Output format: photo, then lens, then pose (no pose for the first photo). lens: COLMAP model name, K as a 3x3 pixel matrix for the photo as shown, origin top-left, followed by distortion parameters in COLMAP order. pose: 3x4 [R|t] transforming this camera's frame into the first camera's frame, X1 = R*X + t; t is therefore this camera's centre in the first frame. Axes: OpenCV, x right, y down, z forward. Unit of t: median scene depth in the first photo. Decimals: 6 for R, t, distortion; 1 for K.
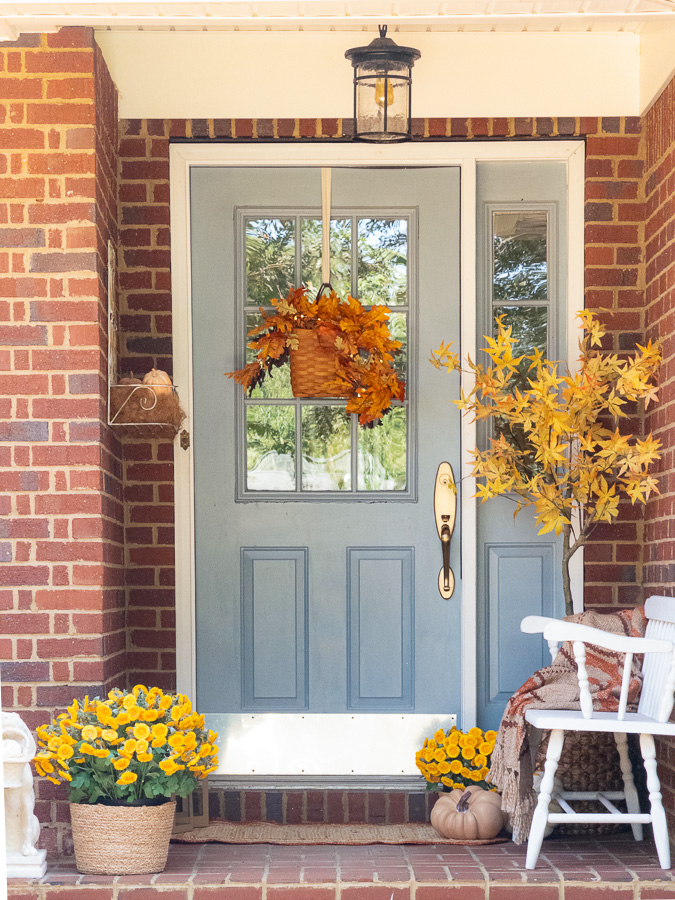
lens RADIAL K [[3133.9, 0, 338.0], [0, 3133.9, 452.6], [0, 0, 1]] dist [0.024833, 0.000000]
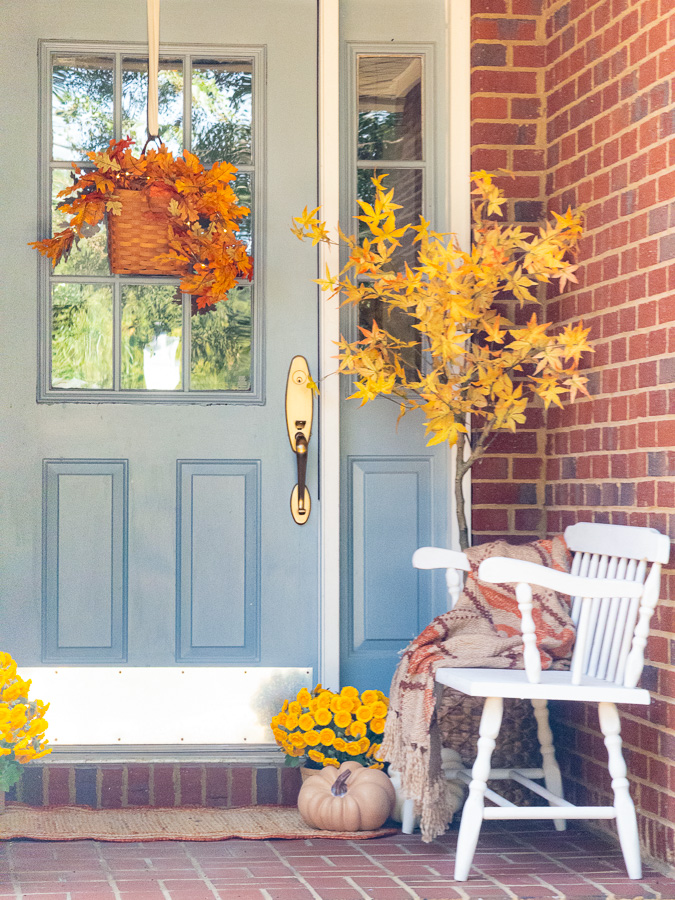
lens RADIAL K [[2725.1, 0, 325.4], [0, 2725.1, 273.1], [0, 0, 1]] dist [0.115551, 0.000000]
pose [[0.988185, 0.016000, 0.152425, -0.068794], [-0.010071, 0.999165, -0.039588, 0.009629], [-0.152932, 0.037585, 0.987522, 0.300795]]
